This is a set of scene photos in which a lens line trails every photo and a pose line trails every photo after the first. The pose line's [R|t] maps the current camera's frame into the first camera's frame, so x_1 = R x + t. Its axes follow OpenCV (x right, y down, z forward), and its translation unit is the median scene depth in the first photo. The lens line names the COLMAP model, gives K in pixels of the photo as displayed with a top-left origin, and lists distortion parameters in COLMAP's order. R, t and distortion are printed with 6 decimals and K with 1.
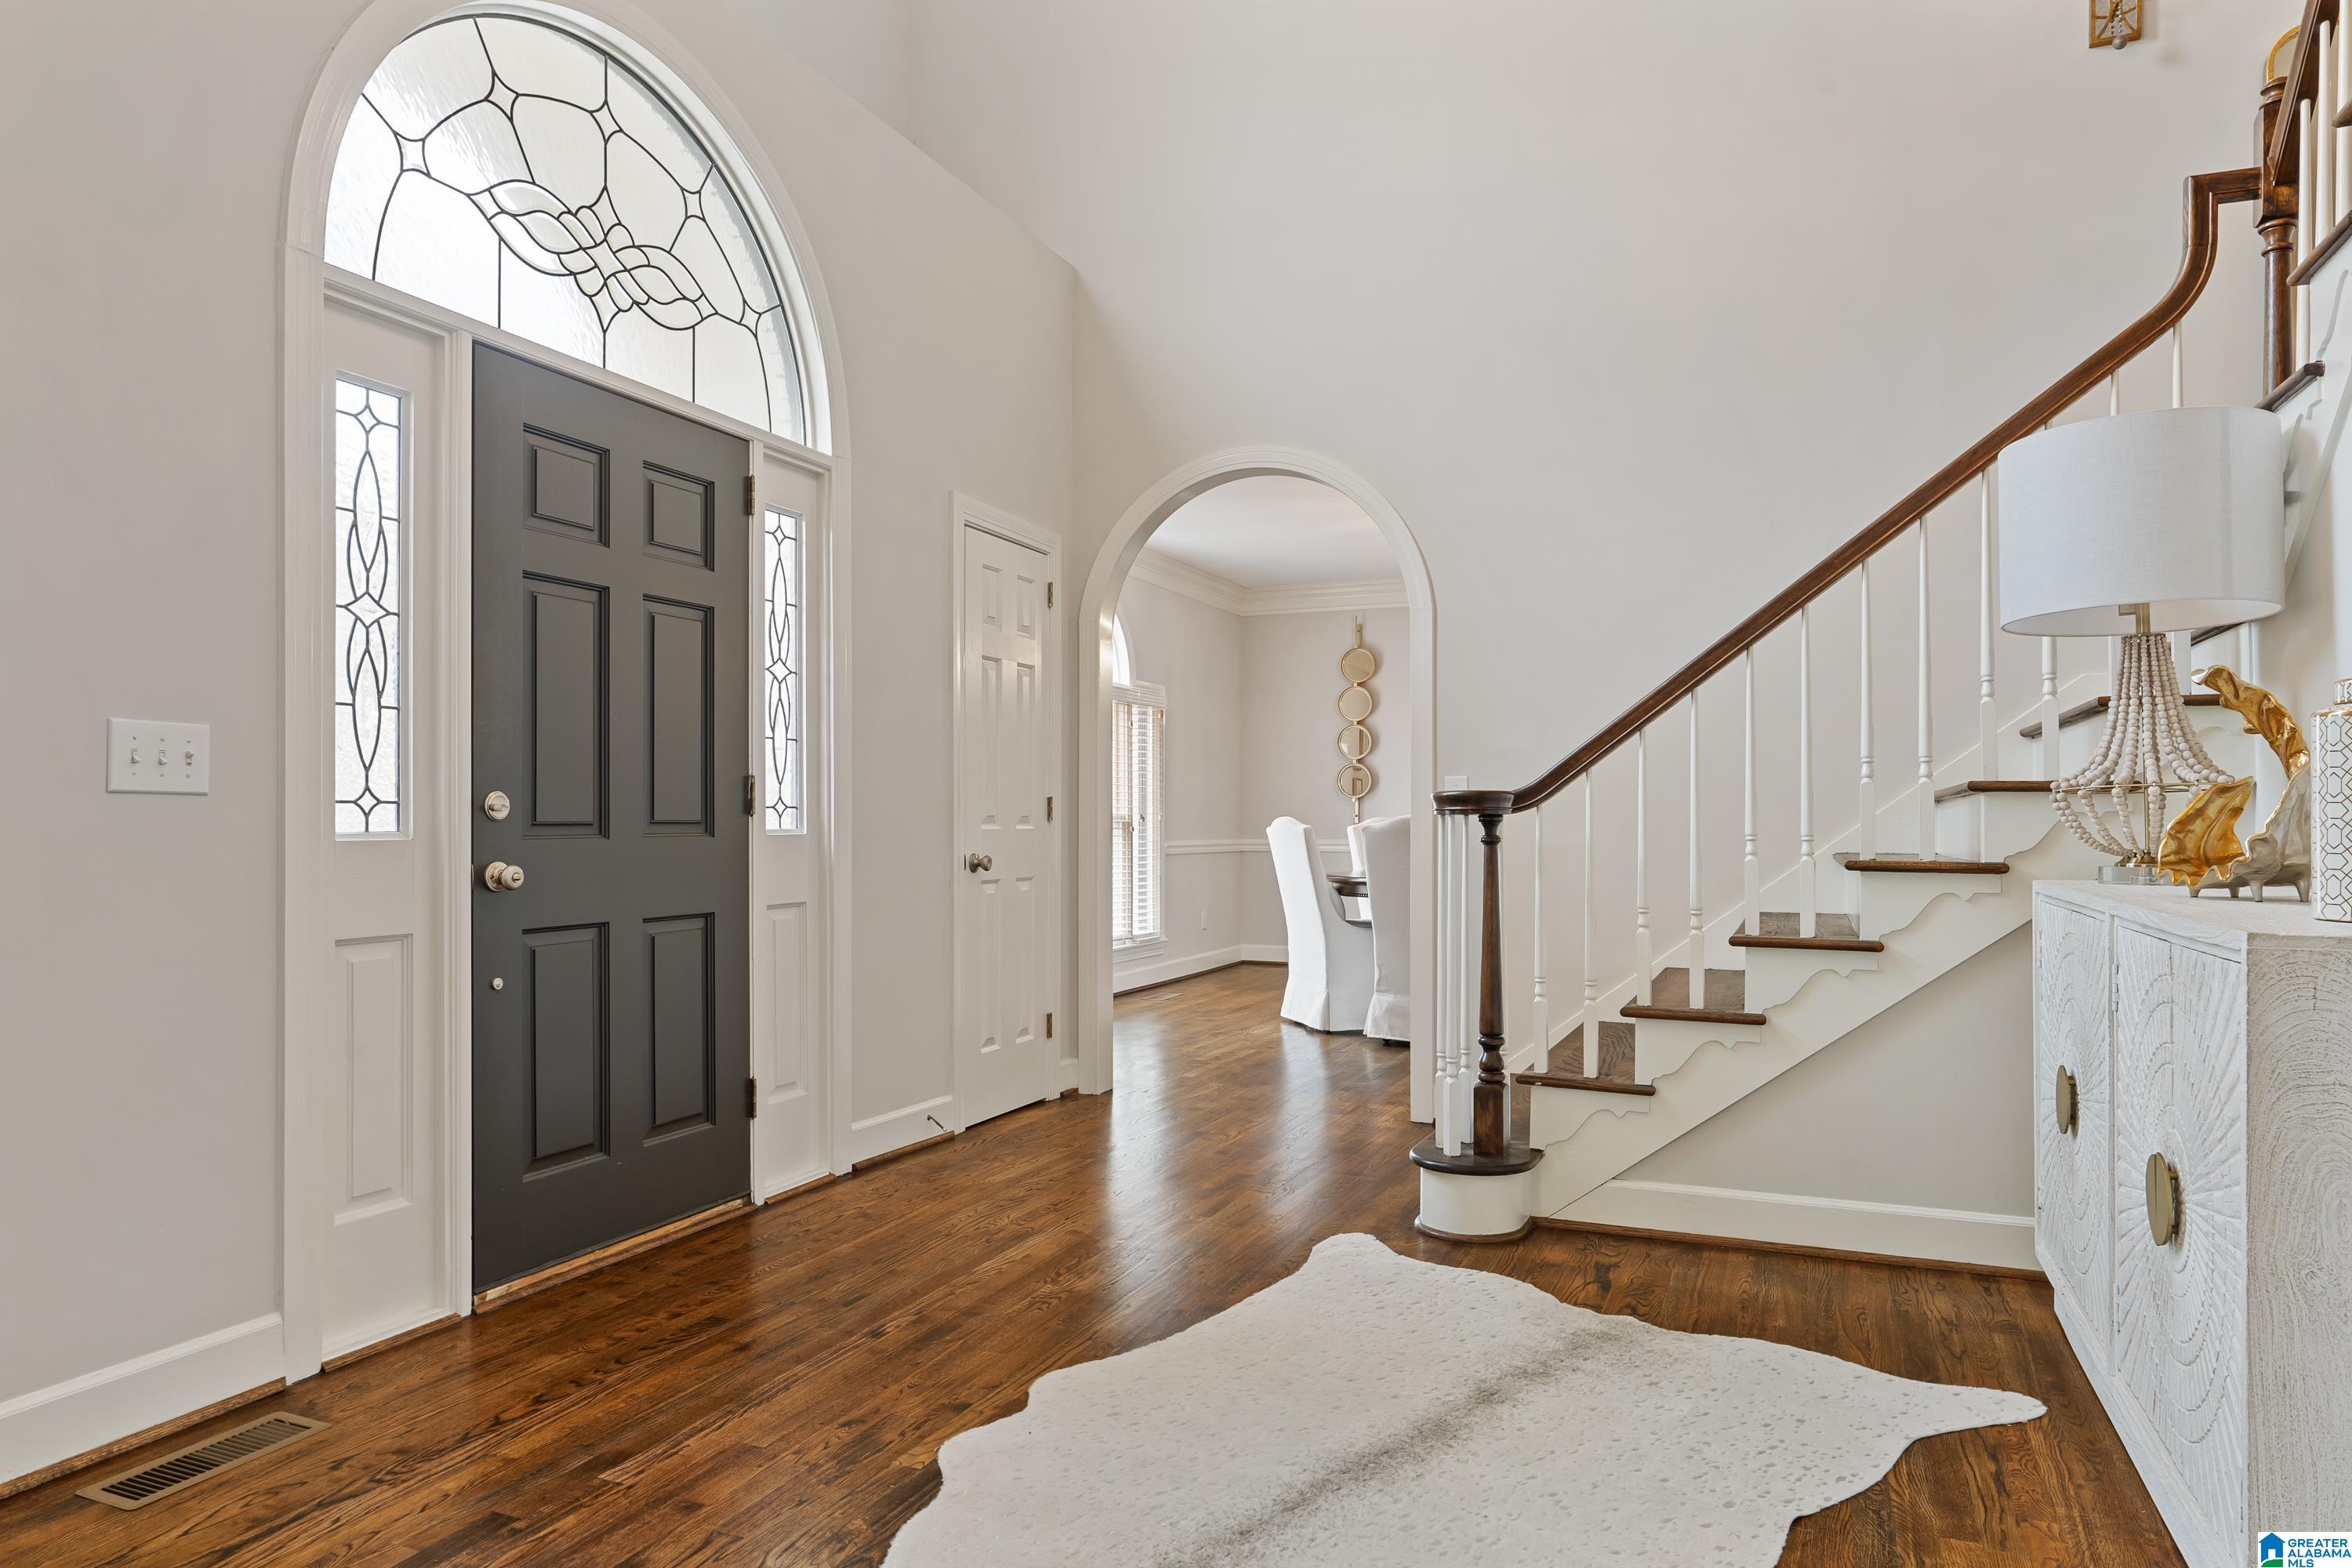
lens RADIAL K [[1490.9, 0, 1176.9], [0, 1490.9, 815.7], [0, 0, 1]] dist [-0.005011, -0.002068]
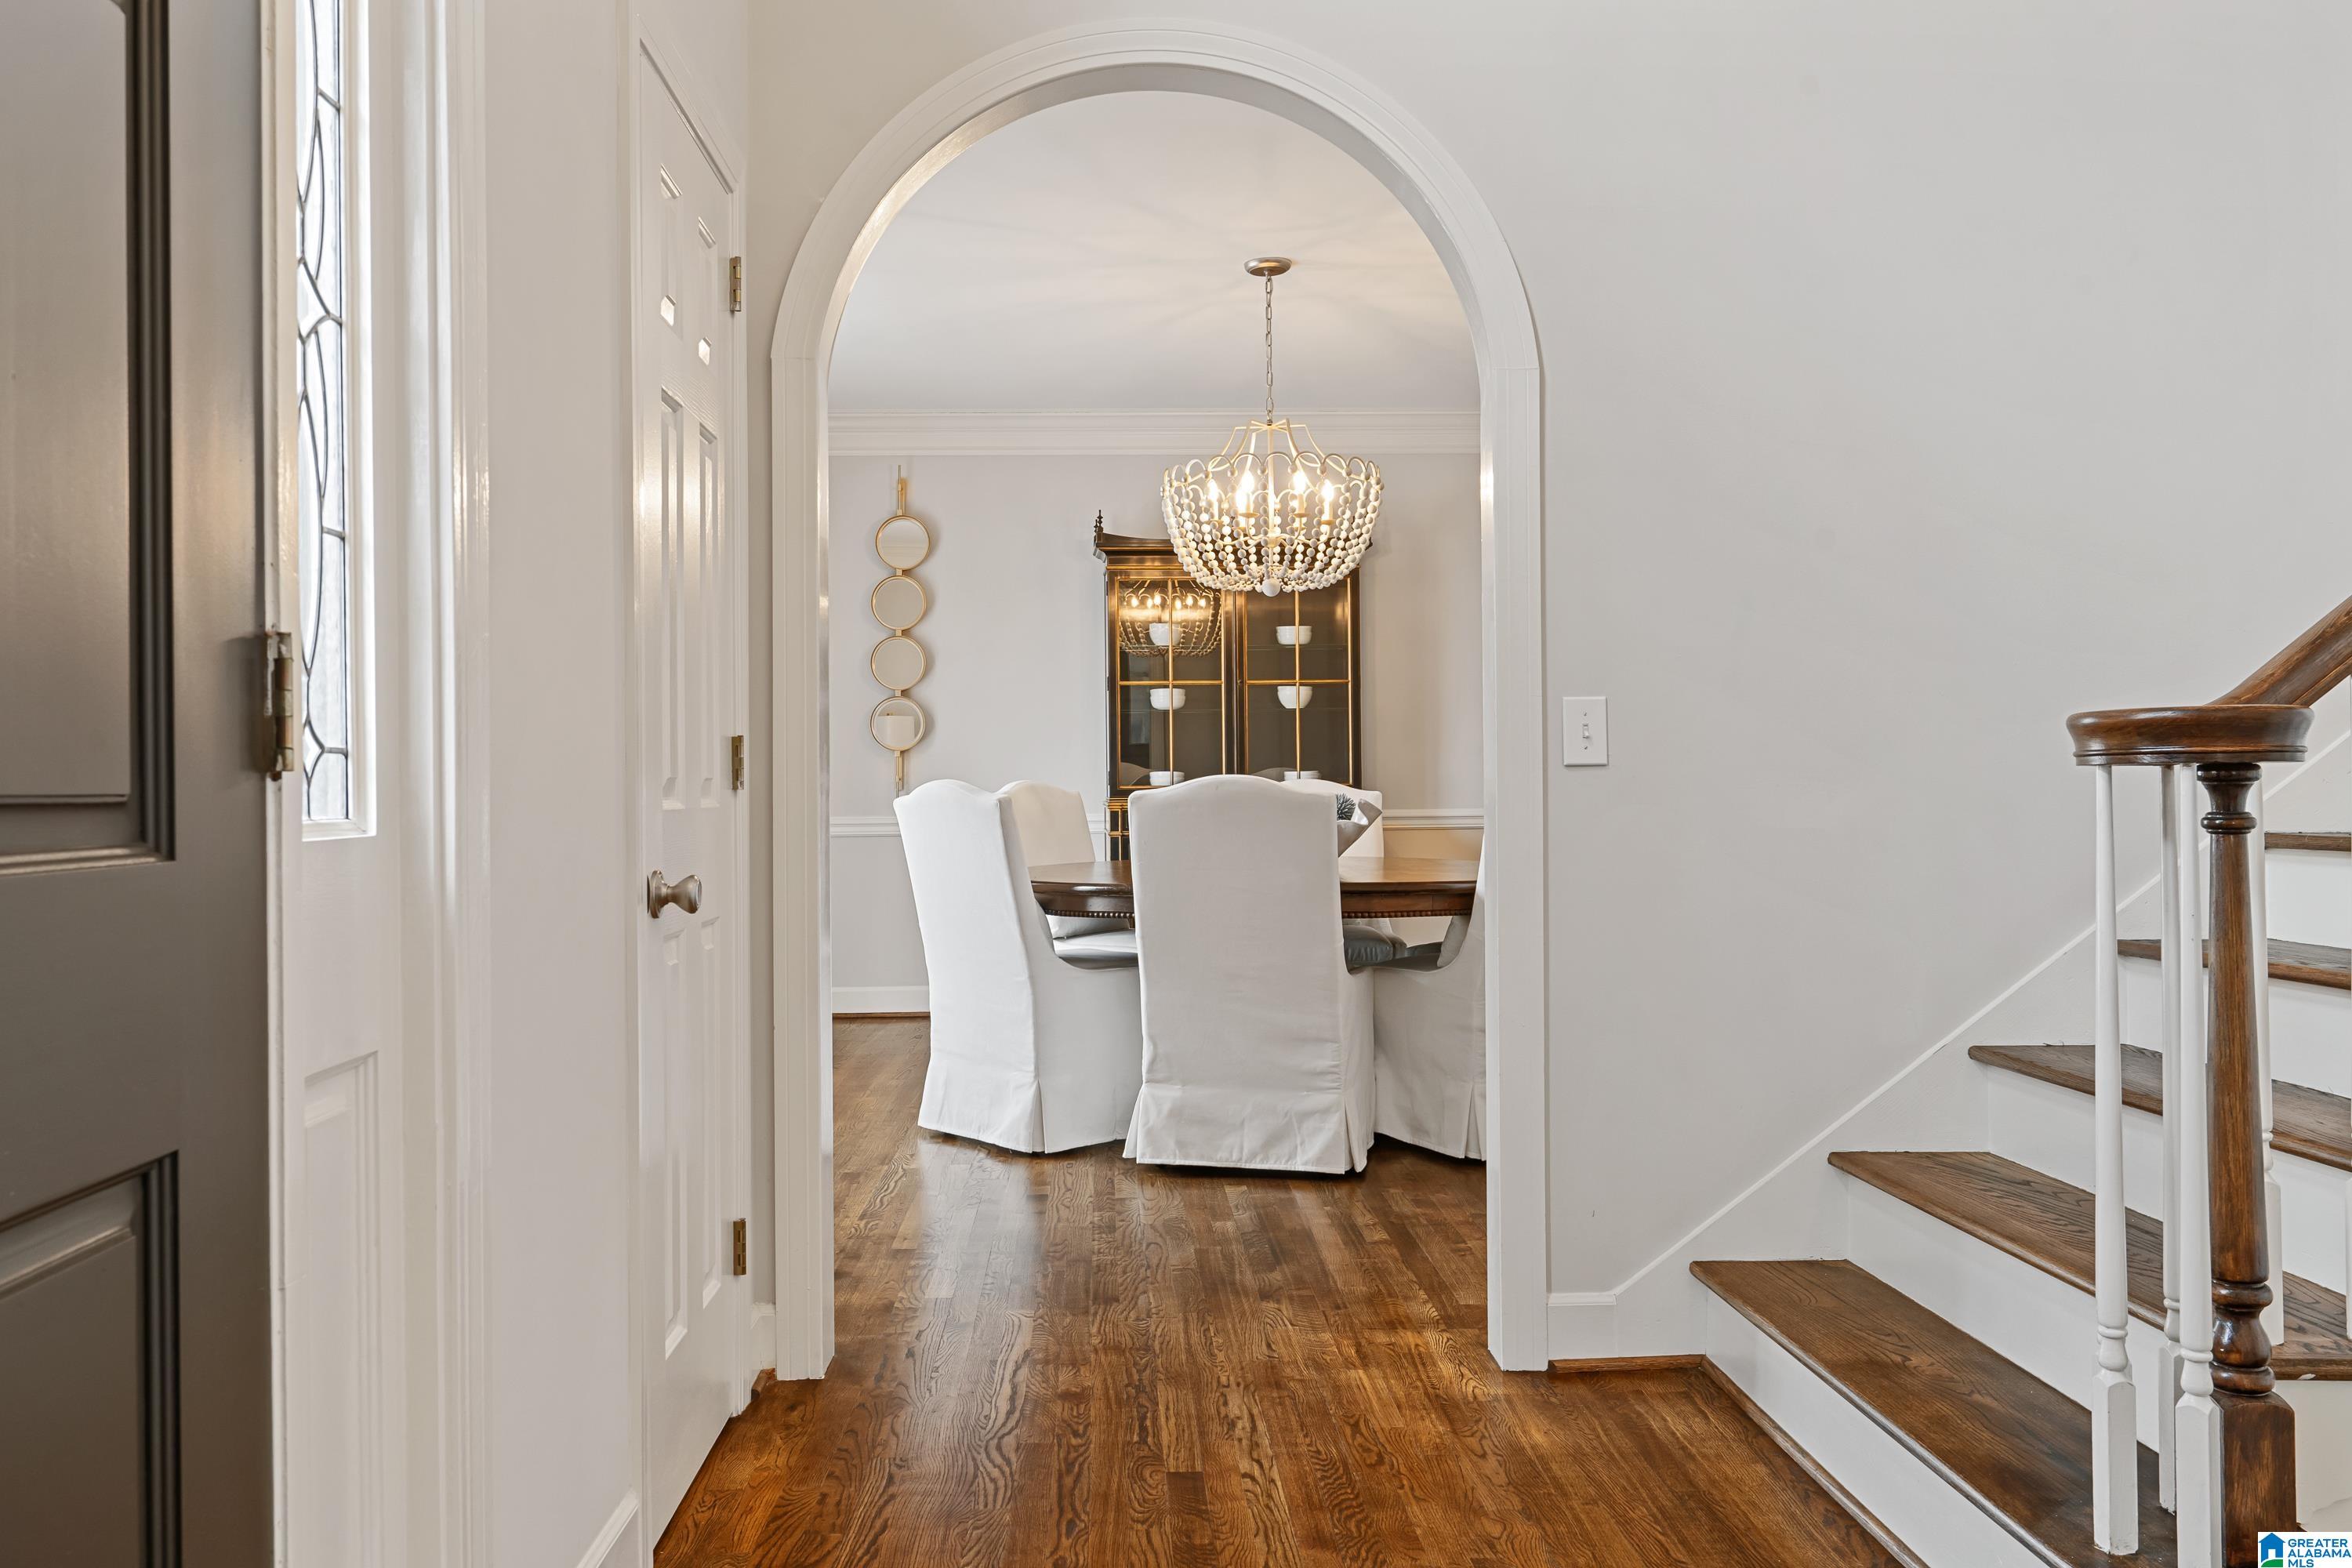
lens RADIAL K [[1861.7, 0, 1176.0], [0, 1861.7, 784.0], [0, 0, 1]] dist [0.002130, 0.109029]
pose [[0.908418, -0.007457, 0.417996, -0.304779], [0.006737, 0.999972, 0.003198, 0.001478], [-0.418008, -0.000089, 0.908443, 0.666640]]
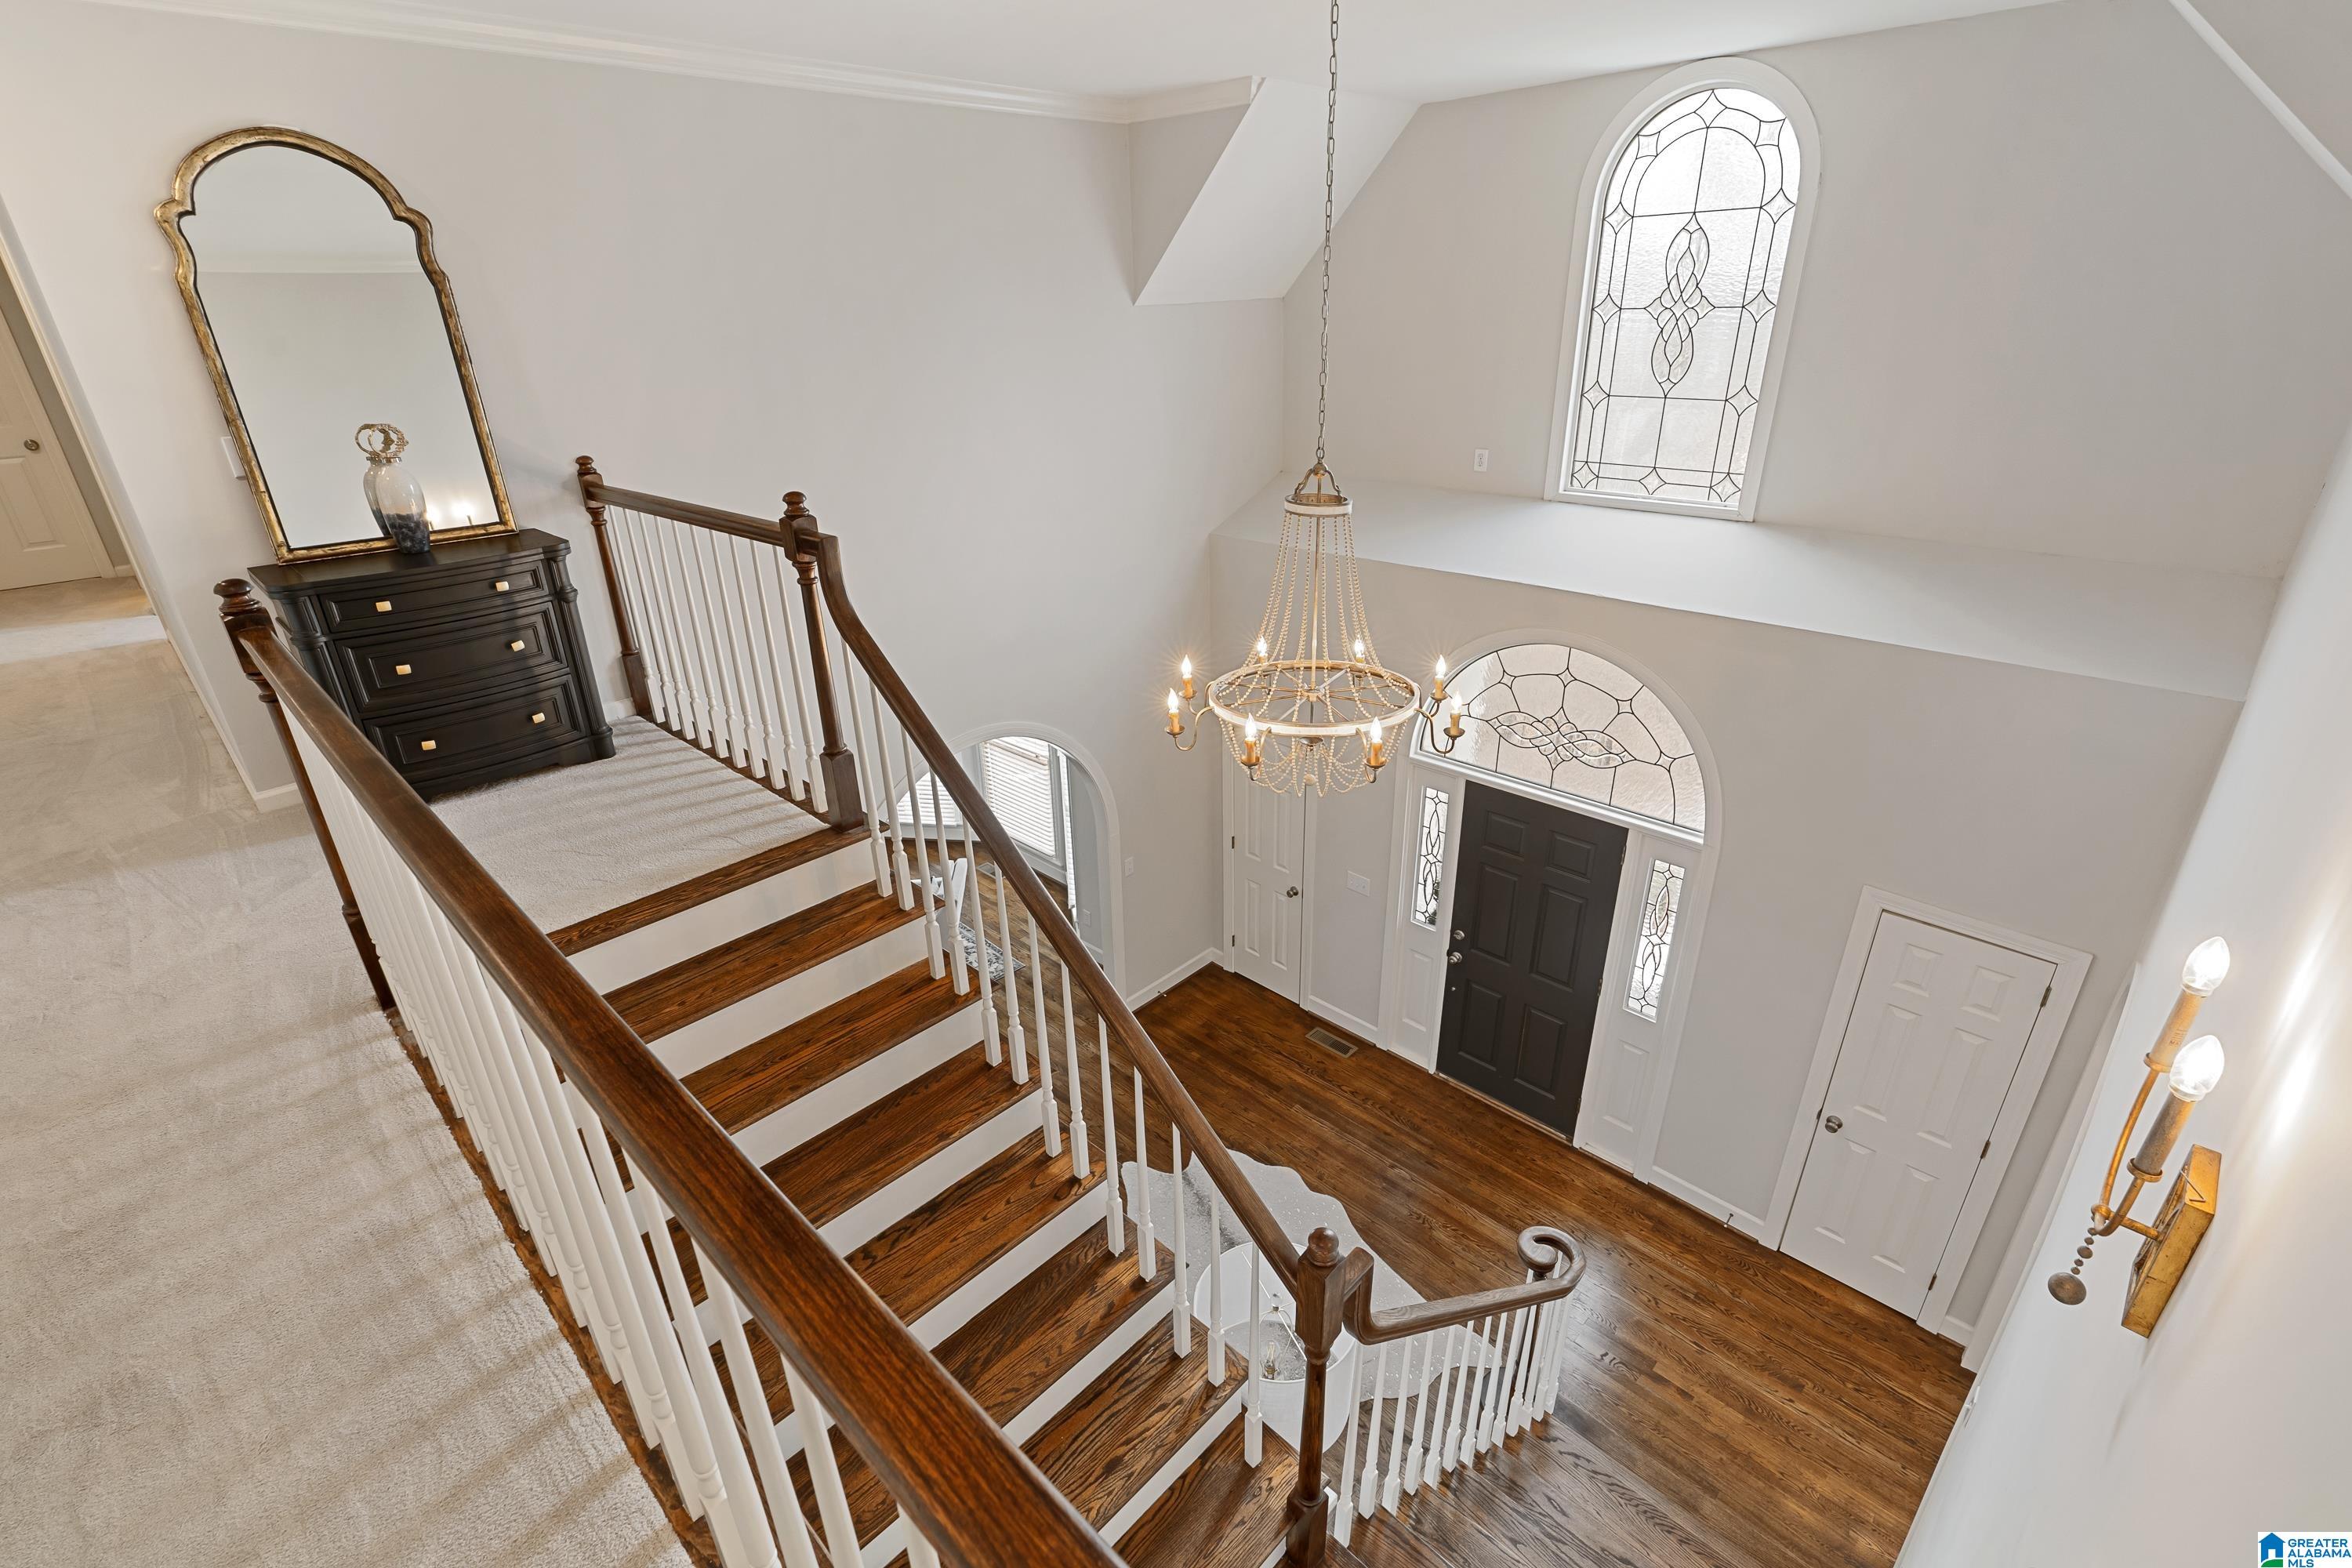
lens RADIAL K [[1053.4, 0, 1176.0], [0, 1053.4, 784.0], [0, 0, 1]] dist [-0.000632, -0.000046]
pose [[-0.369714, 0.395406, -0.840812, 1.172146], [0.030773, 0.909645, 0.414245, -1.005756], [0.928636, 0.127278, -0.348476, 1.076356]]
